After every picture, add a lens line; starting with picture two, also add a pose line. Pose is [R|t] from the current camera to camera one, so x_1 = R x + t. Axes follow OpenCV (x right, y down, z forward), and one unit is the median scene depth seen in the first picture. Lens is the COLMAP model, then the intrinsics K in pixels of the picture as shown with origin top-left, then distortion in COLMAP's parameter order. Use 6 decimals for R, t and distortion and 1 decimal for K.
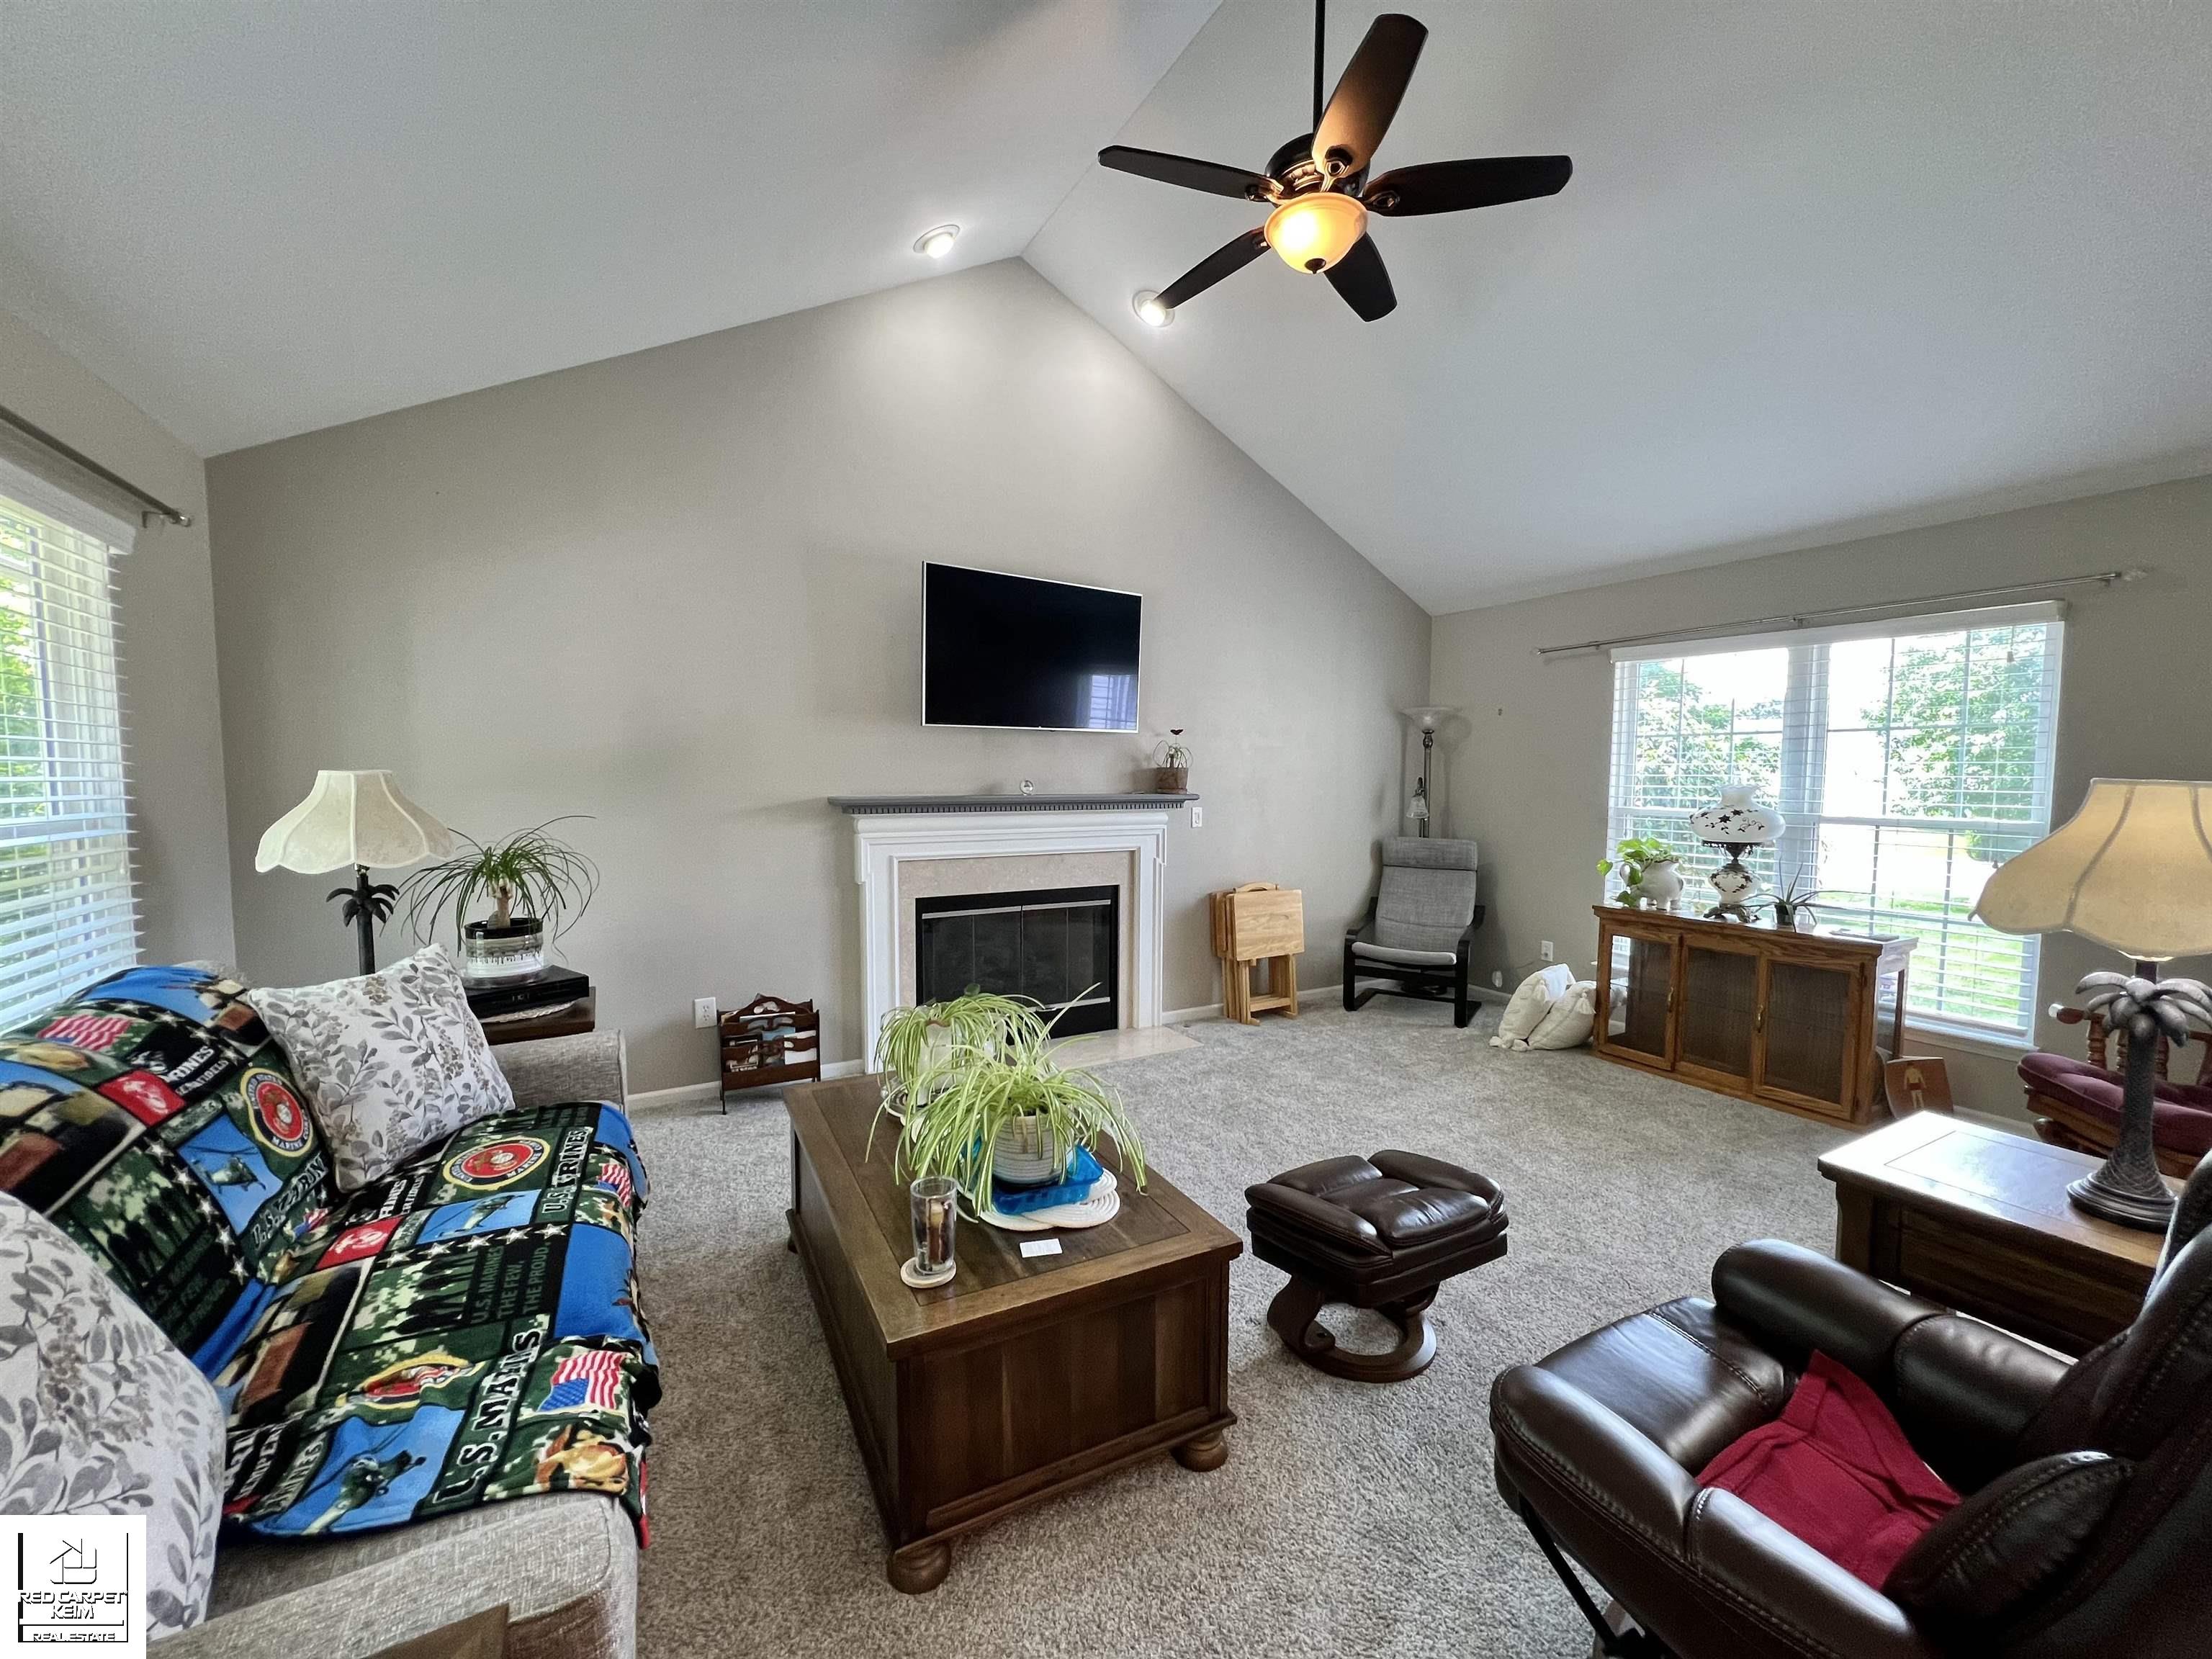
lens RADIAL K [[885.0, 0, 1109.9], [0, 885.0, 831.7], [0, 0, 1]] dist [-0.002762, -0.000104]
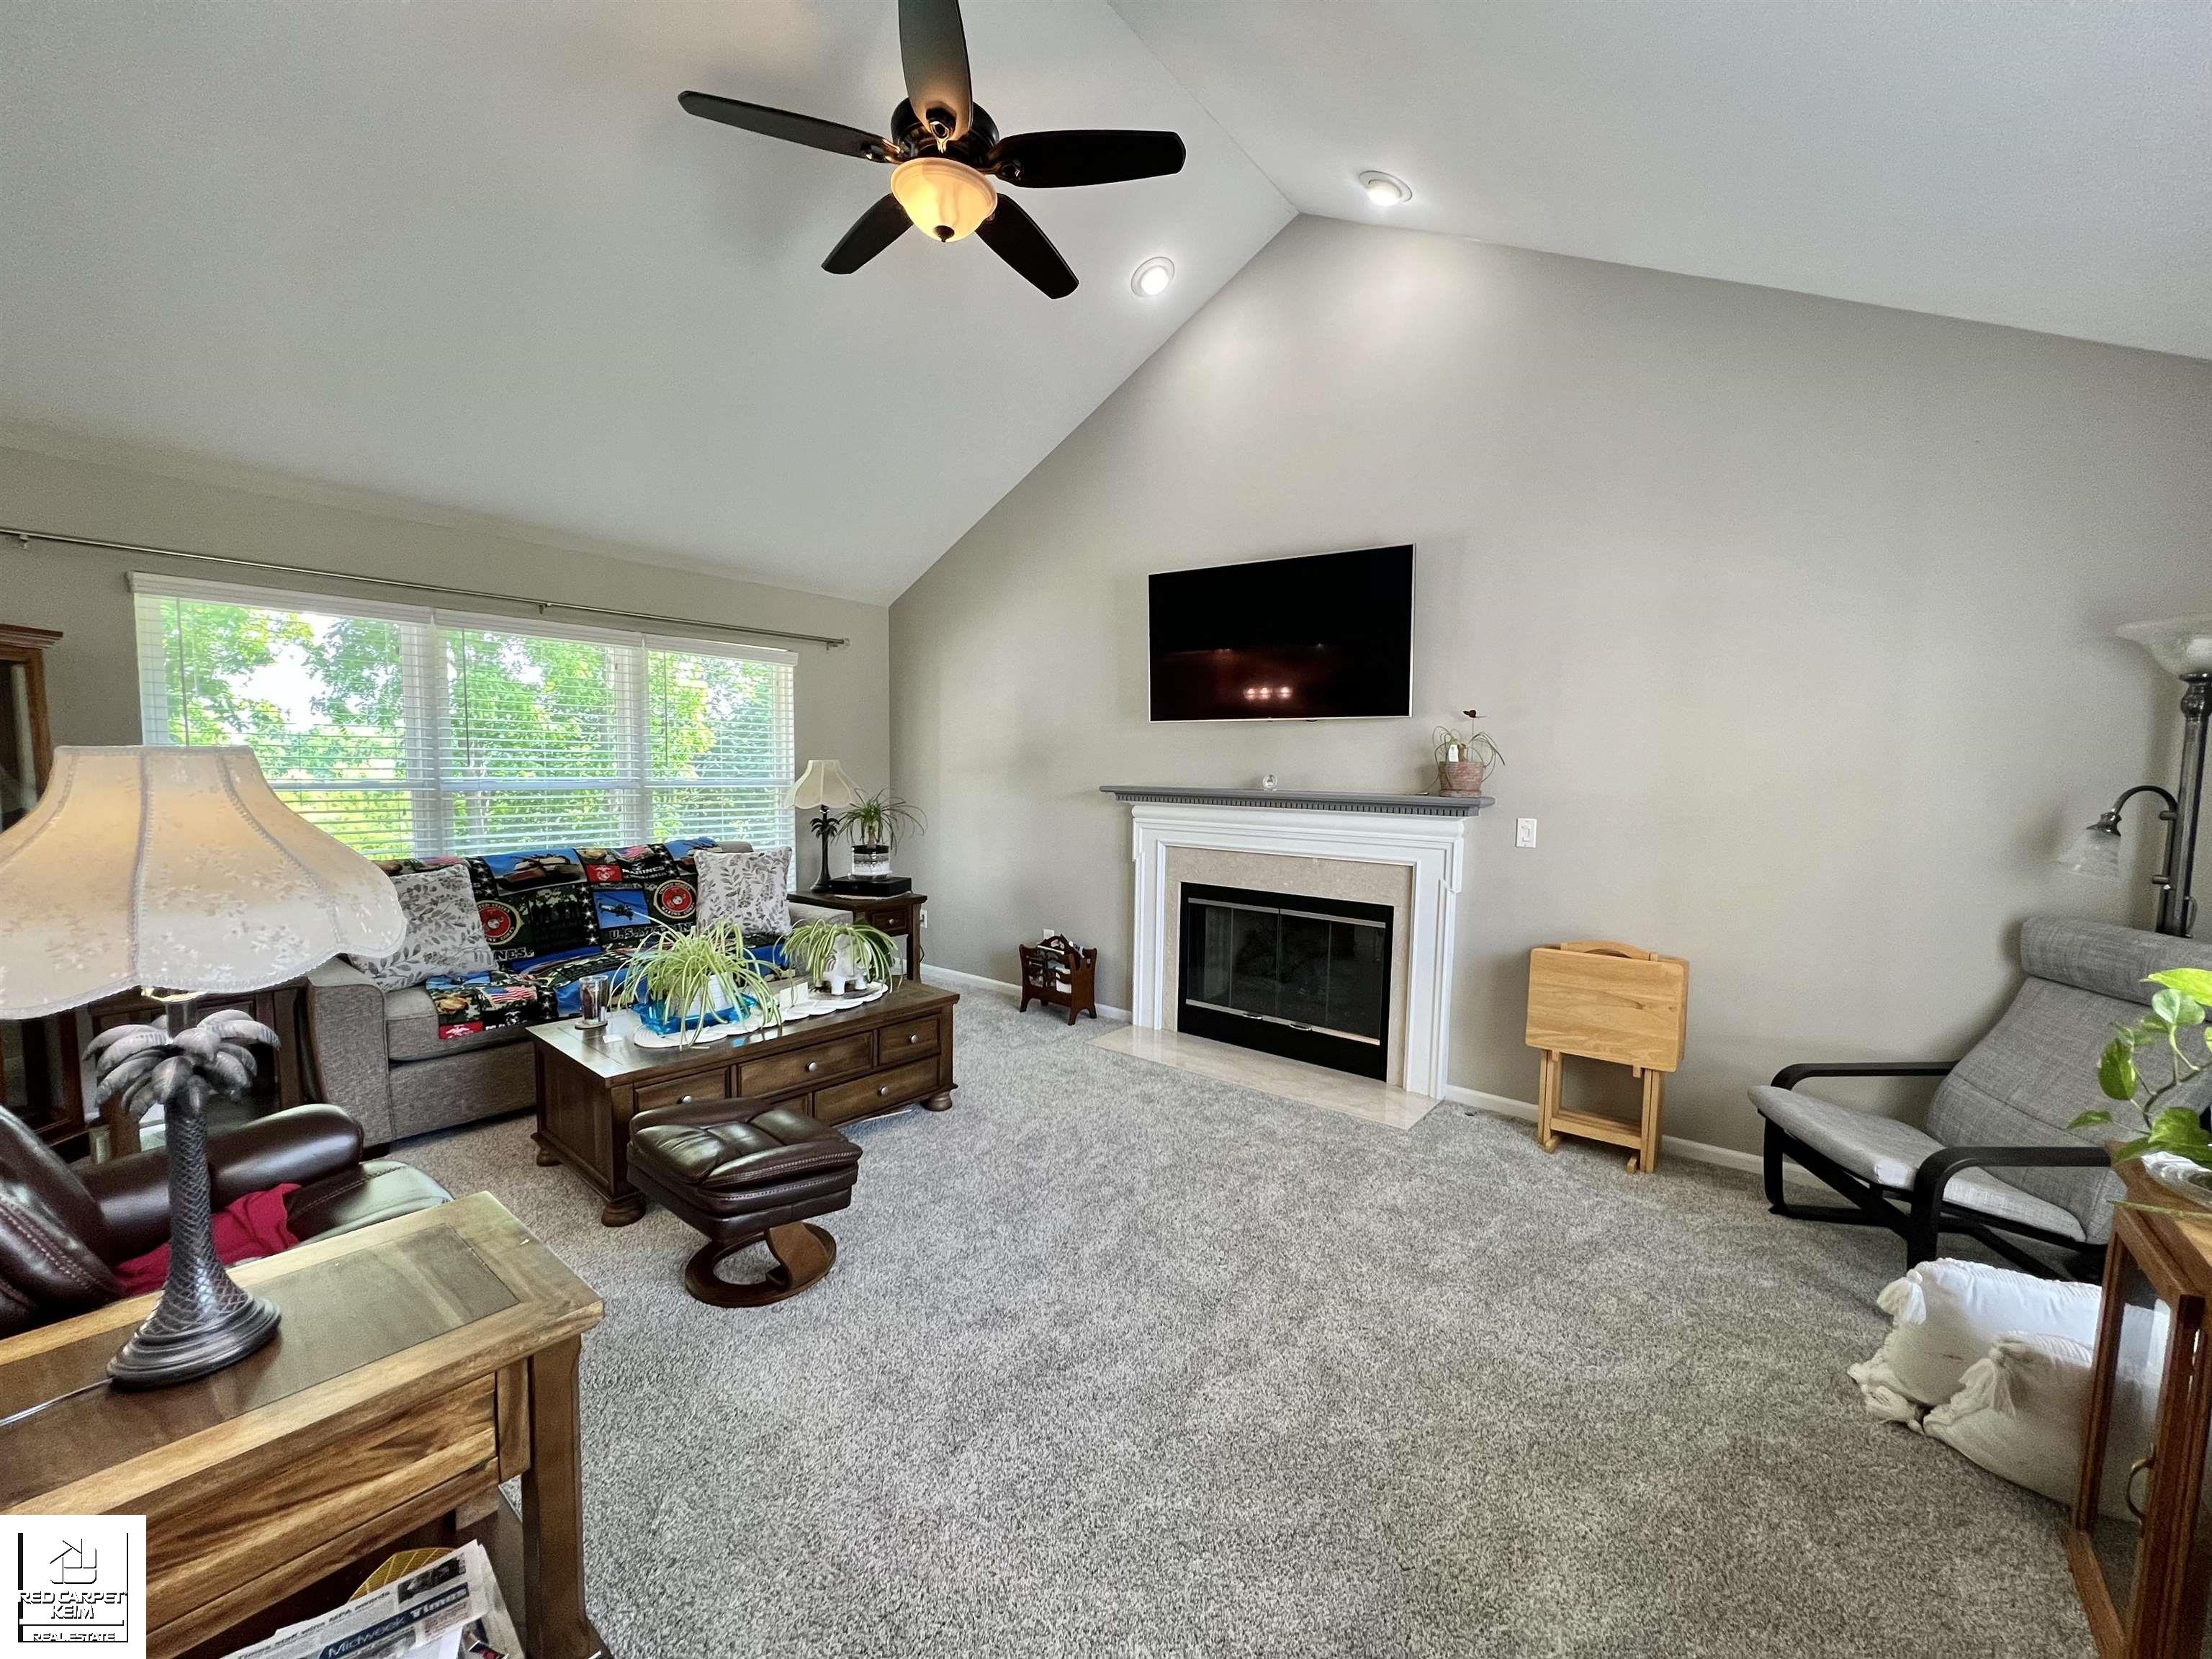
lens RADIAL K [[885.0, 0, 1107.3], [0, 885.0, 835.4], [0, 0, 1]] dist [-0.002762, -0.000104]
pose [[0.379635, 0.074070, -0.922166, 0.694675], [-0.077341, 0.995841, 0.048148, -0.024992], [0.921898, 0.053043, 0.383785, 0.466629]]
